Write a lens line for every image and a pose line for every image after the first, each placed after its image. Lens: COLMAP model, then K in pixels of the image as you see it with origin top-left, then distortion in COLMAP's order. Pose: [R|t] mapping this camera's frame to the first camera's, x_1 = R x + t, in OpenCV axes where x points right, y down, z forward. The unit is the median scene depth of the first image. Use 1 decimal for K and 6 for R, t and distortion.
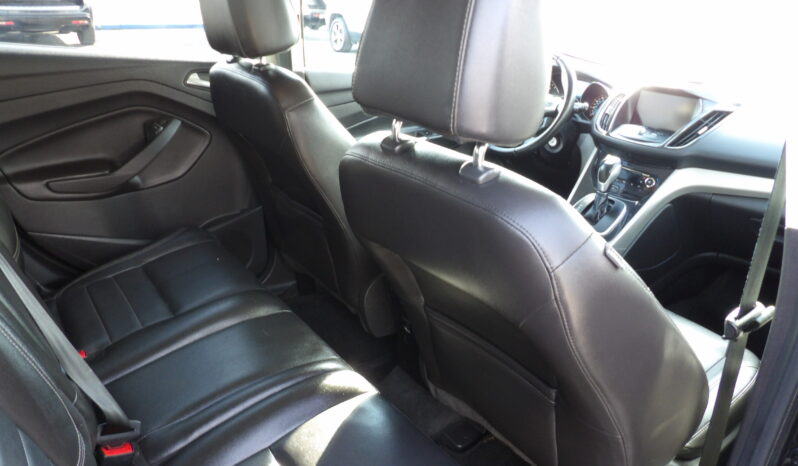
lens RADIAL K [[574.8, 0, 395.0], [0, 574.8, 227.3], [0, 0, 1]] dist [-0.019856, 0.026527]
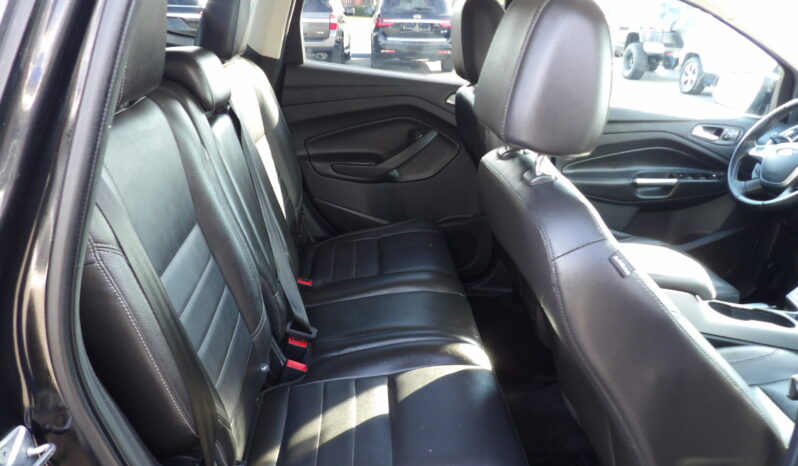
lens RADIAL K [[574.8, 0, 398.7], [0, 574.8, 235.6], [0, 0, 1]] dist [-0.019856, 0.026527]
pose [[0.842675, 0.194041, -0.502242, 0.218994], [-0.215207, 0.976435, 0.016167, 0.028376], [0.493544, 0.094462, 0.864576, -0.077276]]
